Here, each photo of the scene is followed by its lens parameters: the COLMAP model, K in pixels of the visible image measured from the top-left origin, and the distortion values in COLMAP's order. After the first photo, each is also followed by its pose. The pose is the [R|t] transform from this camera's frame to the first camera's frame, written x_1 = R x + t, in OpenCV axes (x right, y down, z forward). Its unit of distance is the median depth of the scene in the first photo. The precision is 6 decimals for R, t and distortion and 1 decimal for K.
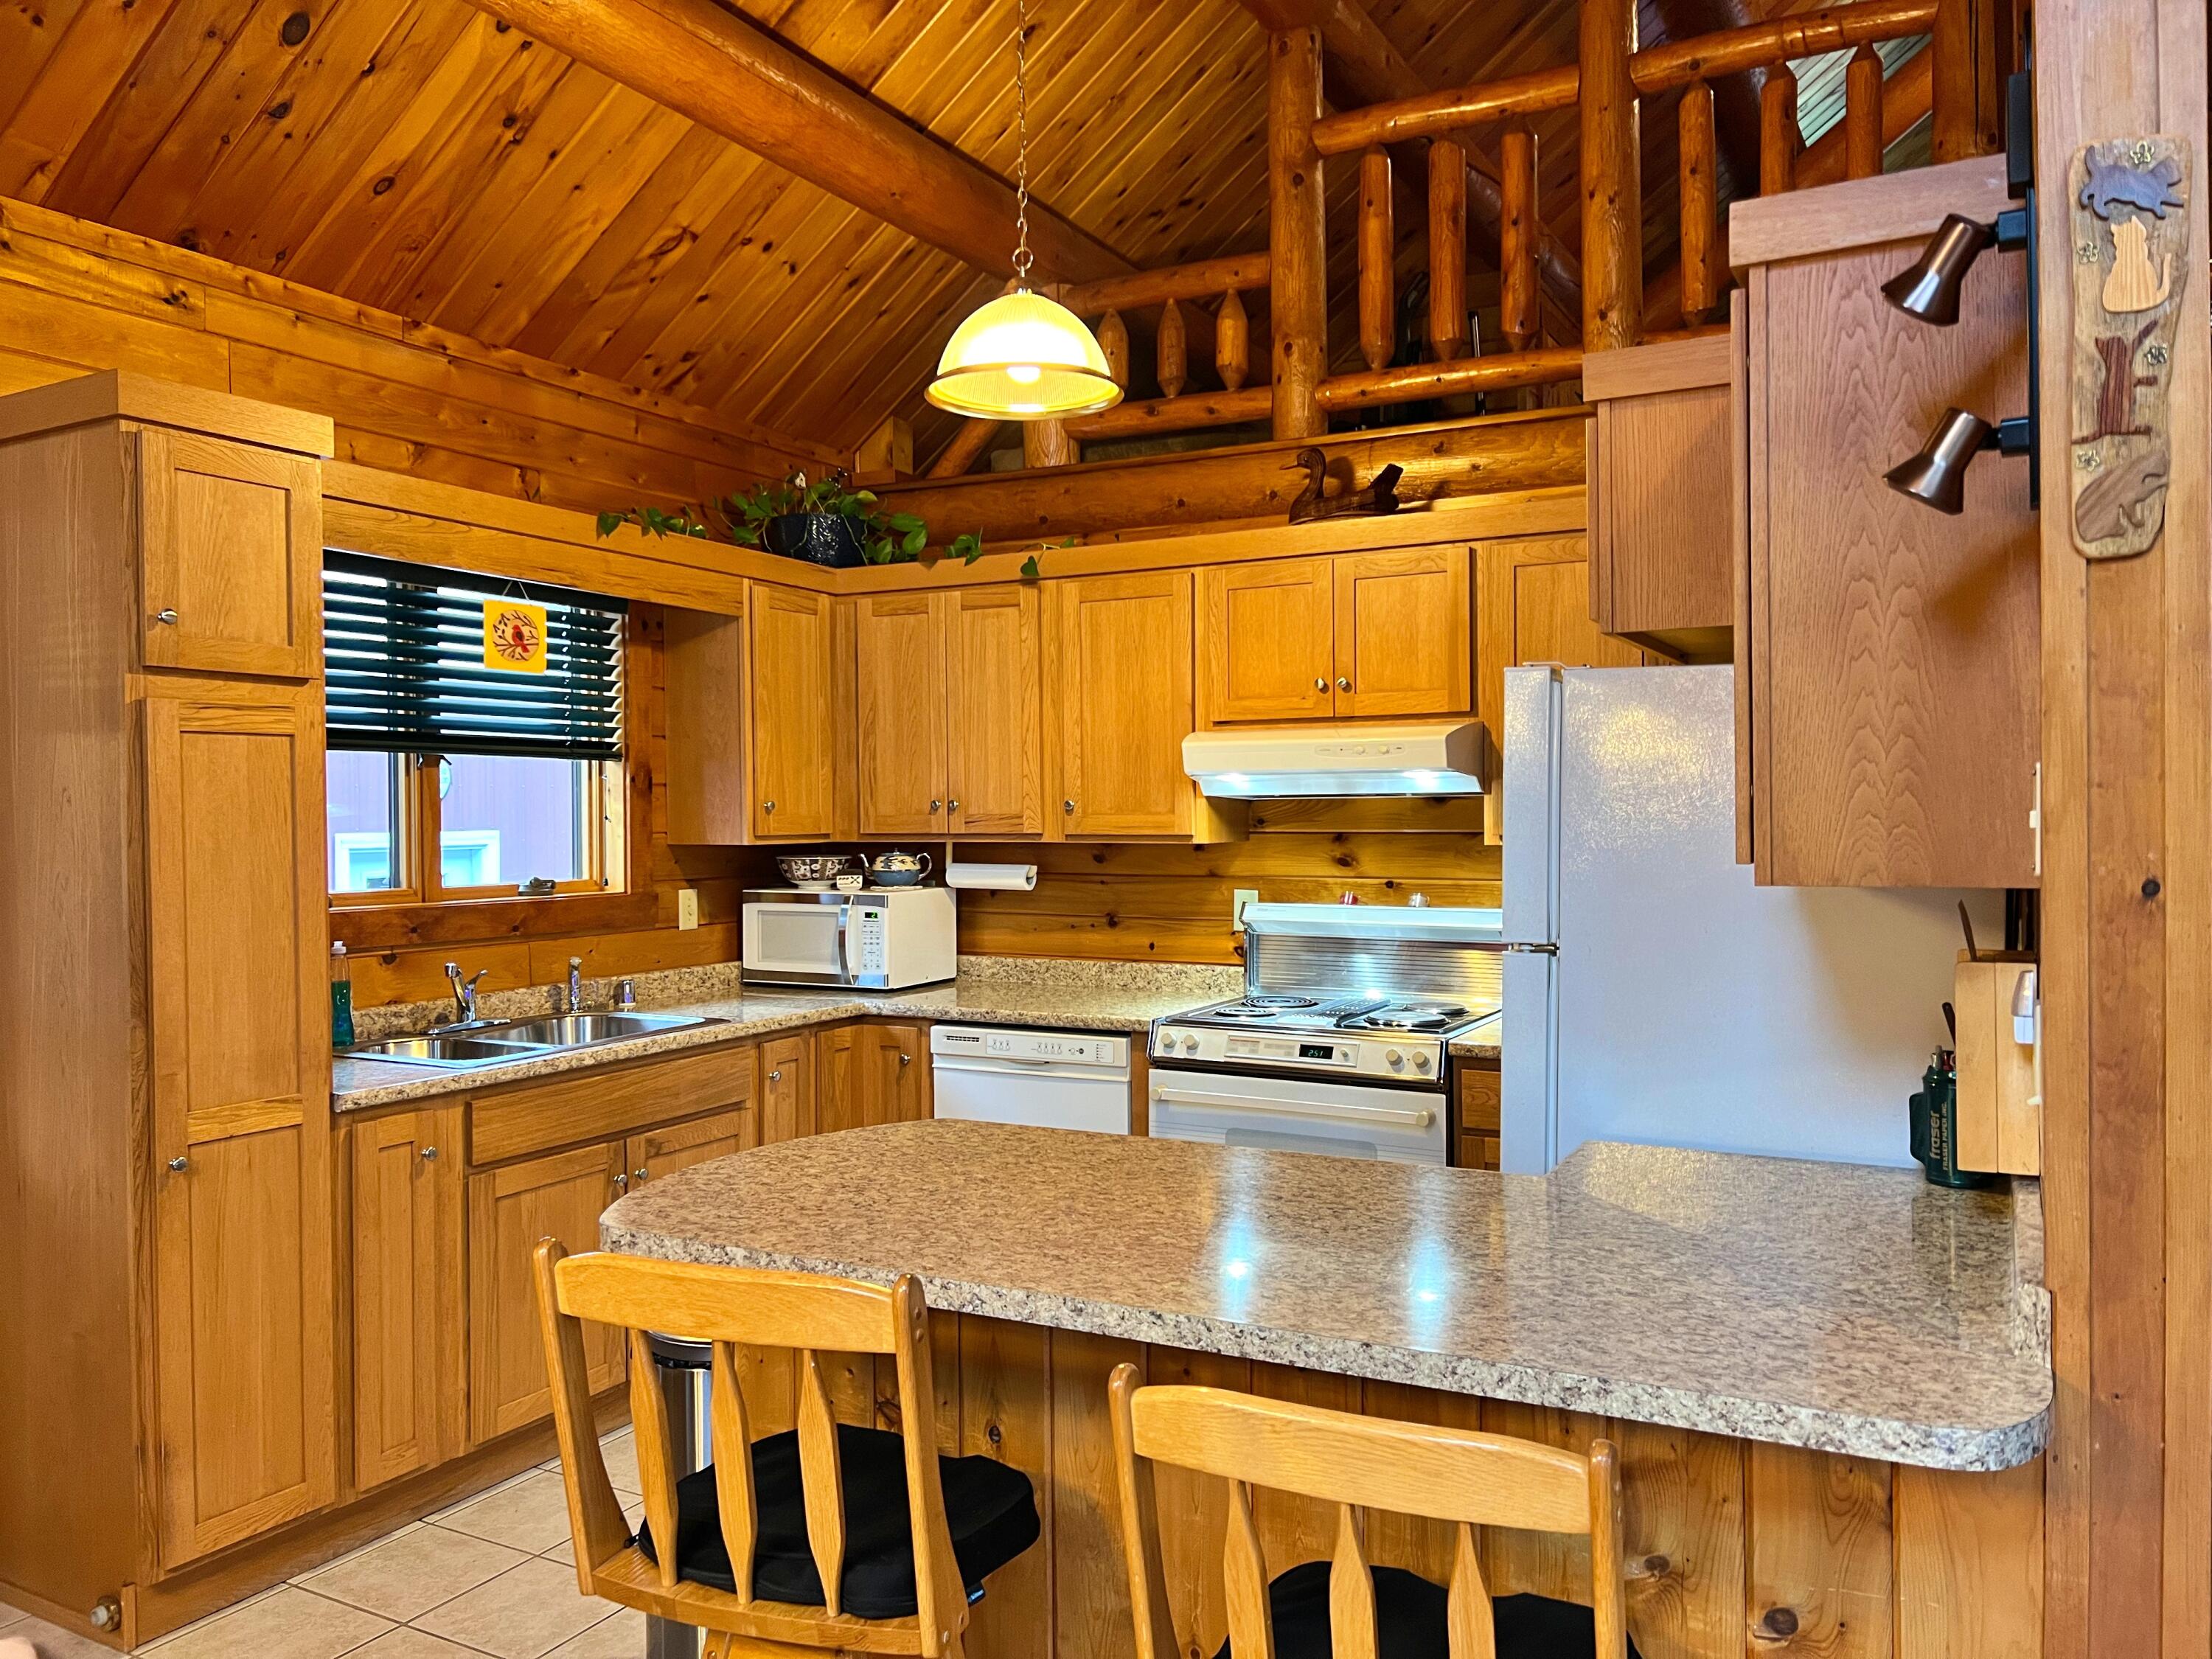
lens RADIAL K [[1678.9, 0, 1123.8], [0, 1678.9, 825.1], [0, 0, 1]] dist [0.064462, -0.075103]
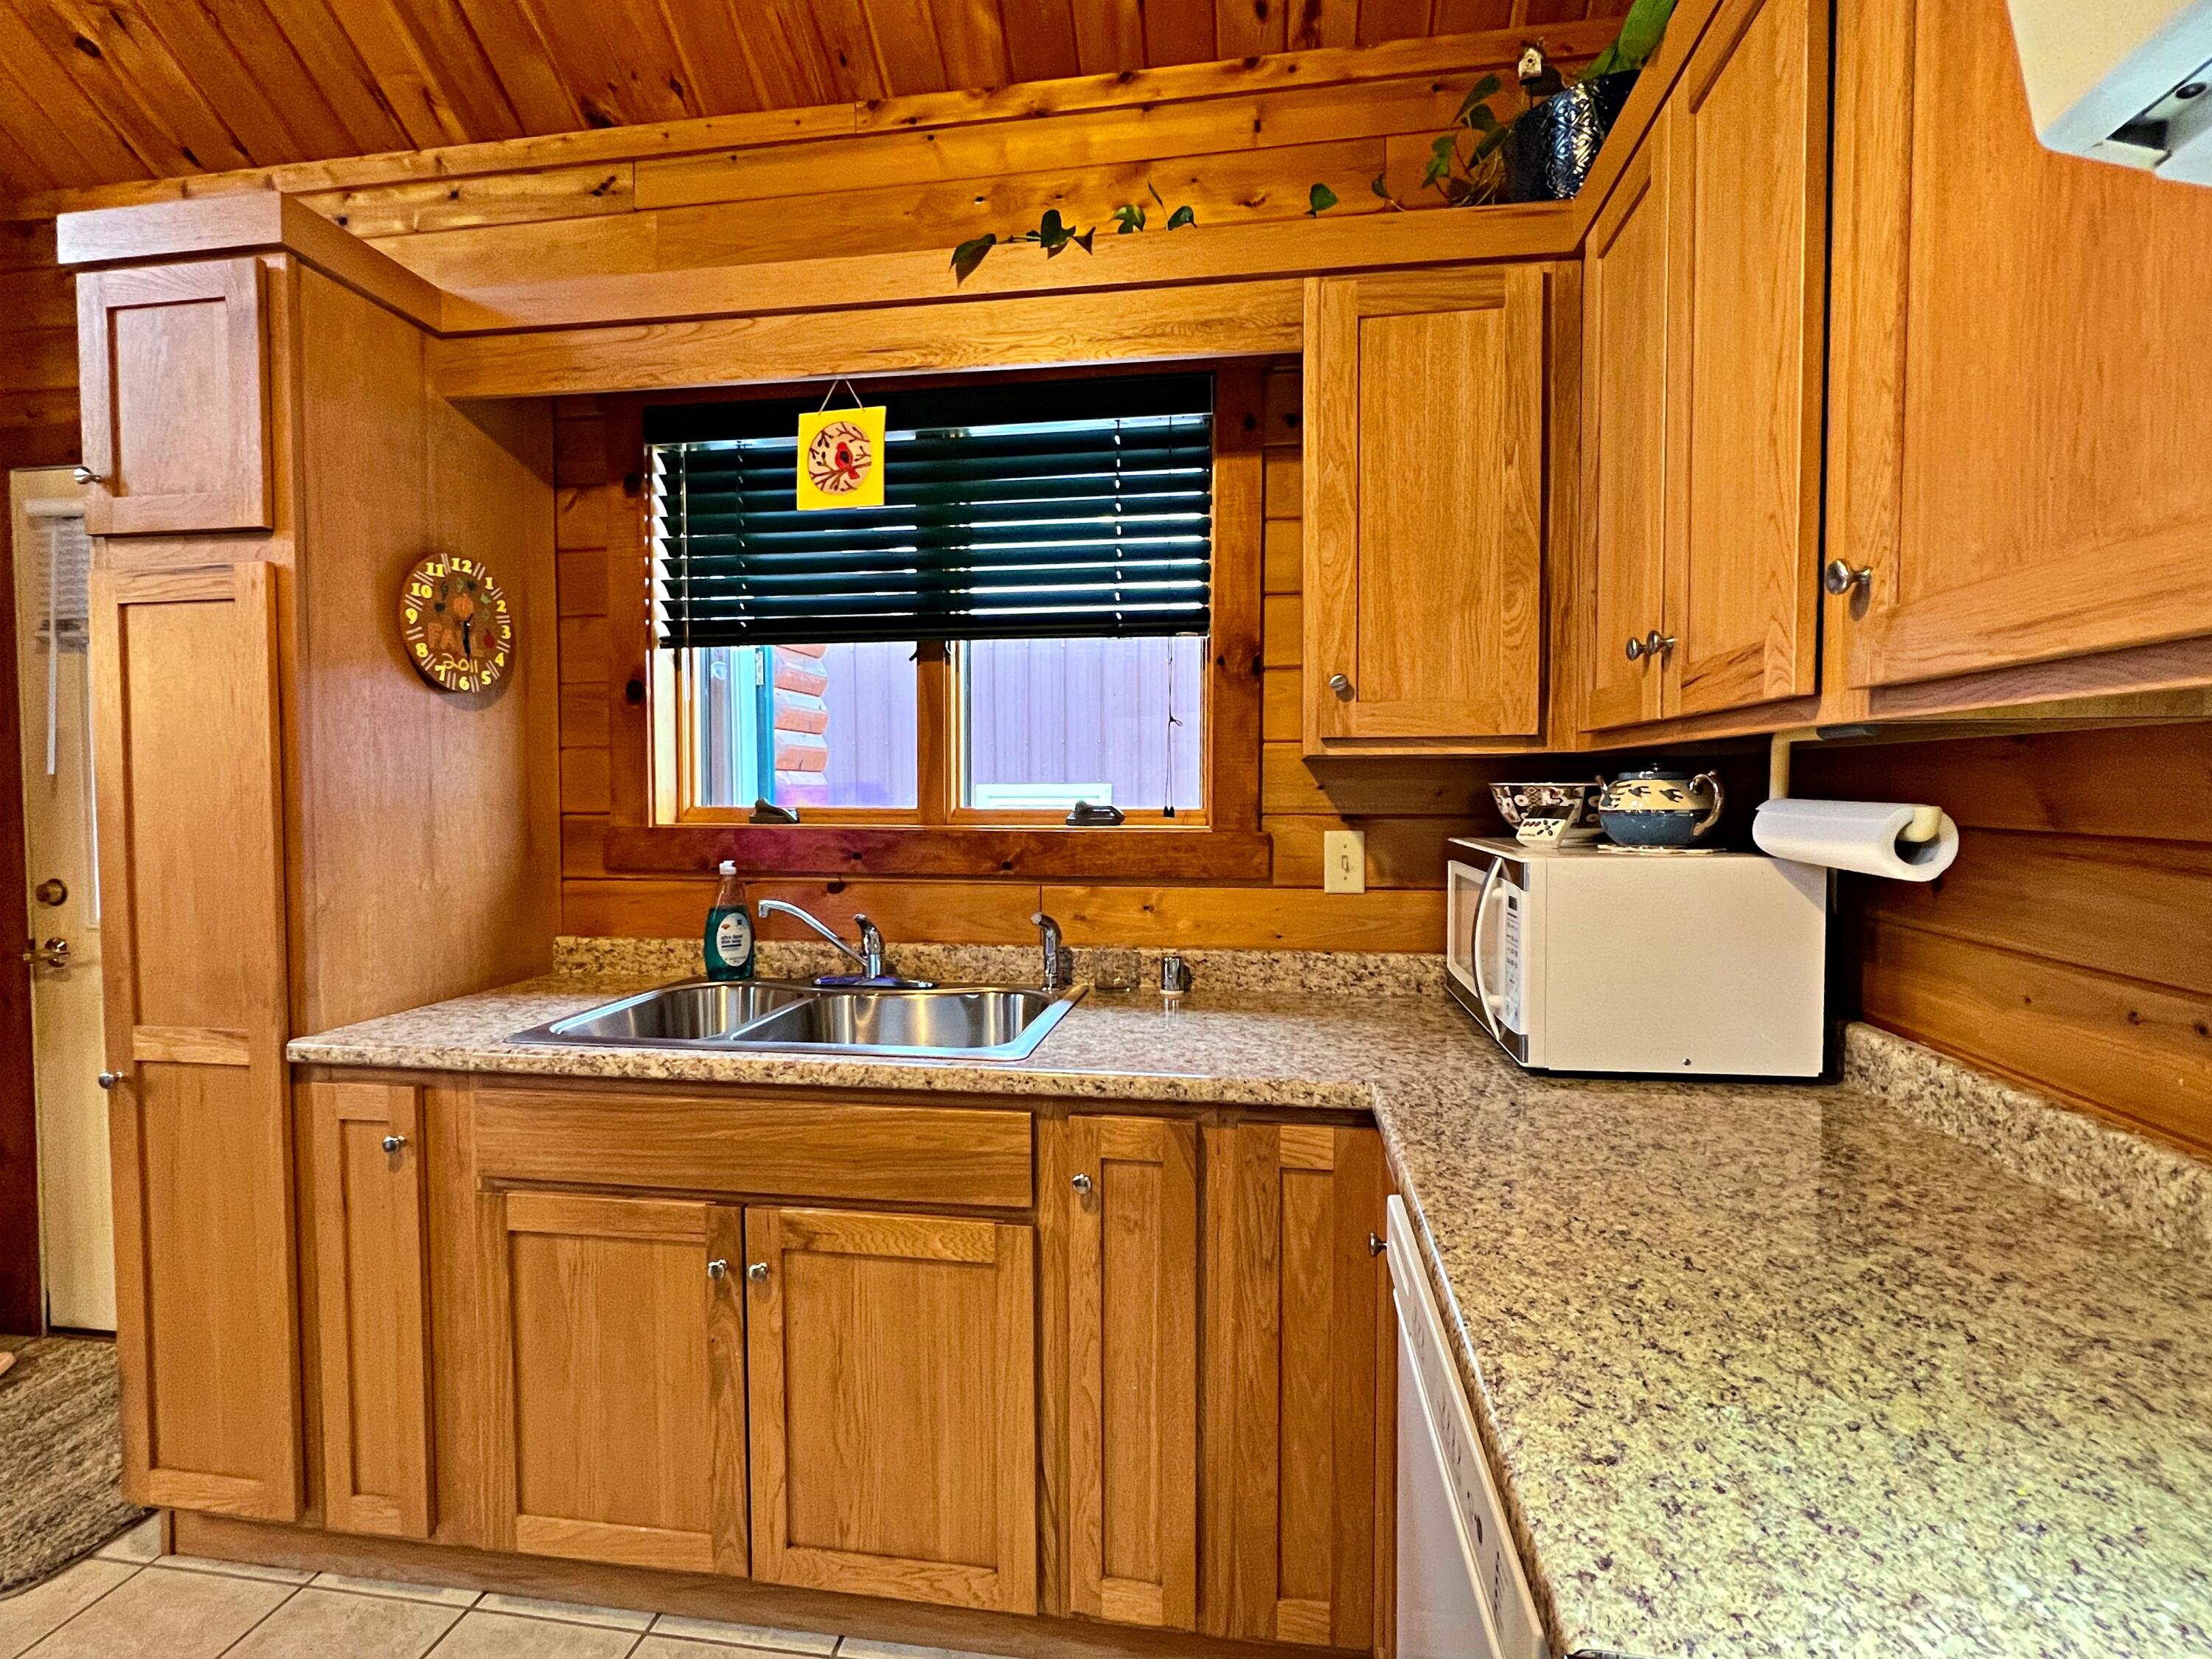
lens RADIAL K [[1049.5, 0, 1098.6], [0, 1049.5, 832.4], [0, 0, 1]] dist [-0.001051, 0.001918]
pose [[0.325374, 0.046475, -0.944443, 0.101338], [-0.008686, 0.998896, 0.046162, 0.024837], [0.945545, -0.006816, 0.325419, 0.915409]]
